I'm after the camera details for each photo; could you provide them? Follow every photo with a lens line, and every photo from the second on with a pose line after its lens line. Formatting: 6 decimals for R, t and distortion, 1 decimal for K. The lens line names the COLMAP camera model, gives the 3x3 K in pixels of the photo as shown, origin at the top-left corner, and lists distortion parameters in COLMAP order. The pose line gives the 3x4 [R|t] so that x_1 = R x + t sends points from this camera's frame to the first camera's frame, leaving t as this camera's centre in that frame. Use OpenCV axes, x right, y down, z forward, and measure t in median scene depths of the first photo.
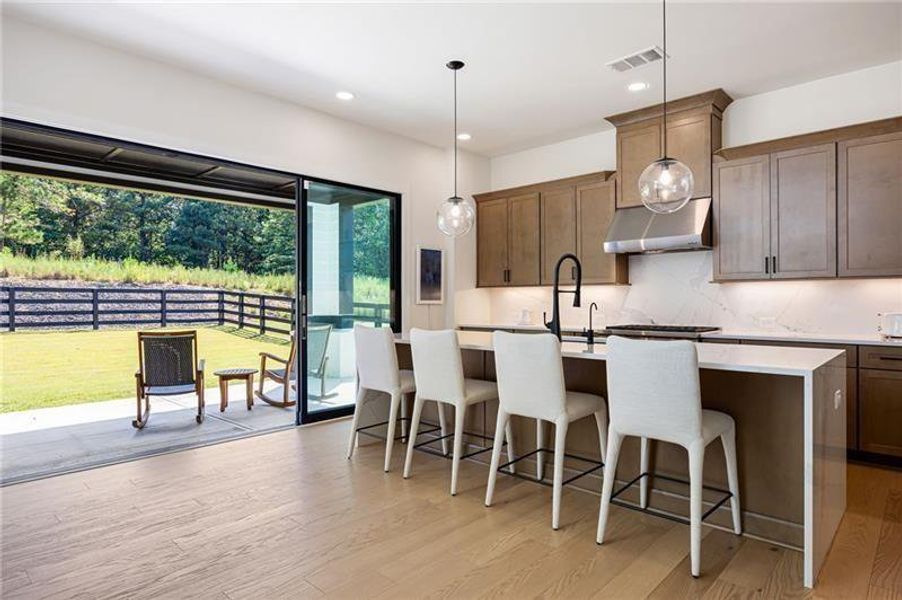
lens RADIAL K [[517.4, 0, 456.2], [0, 517.4, 301.2], [0, 0, 1]] dist [0.004071, 0.000163]
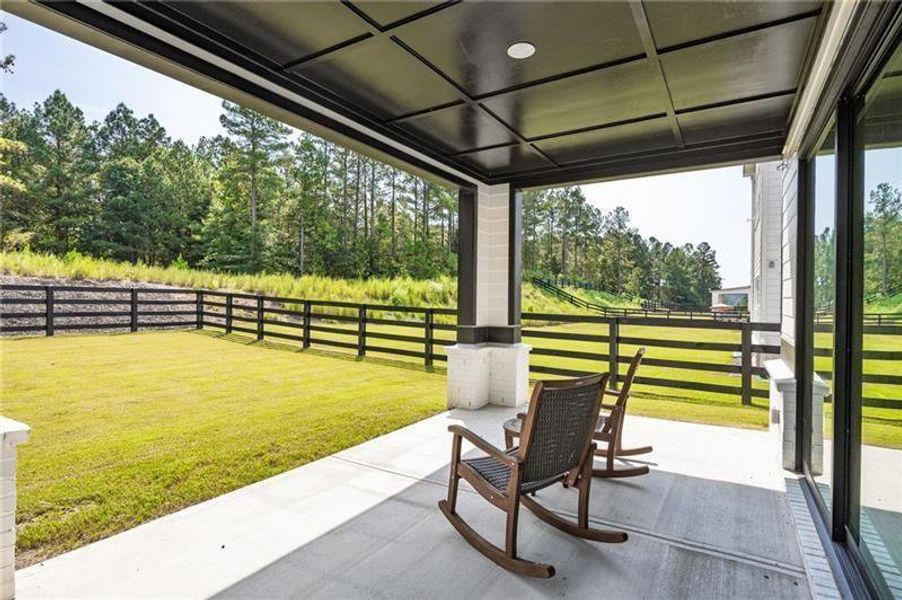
lens RADIAL K [[453.9, 0, 450.9], [0, 453.9, 296.2], [0, 0, 1]] dist [0.000453, -0.000348]
pose [[0.978731, 0.010656, 0.204871, -0.182619], [-0.008064, 0.999877, -0.013480, -0.003101], [-0.204989, 0.011542, 0.978696, 0.138118]]
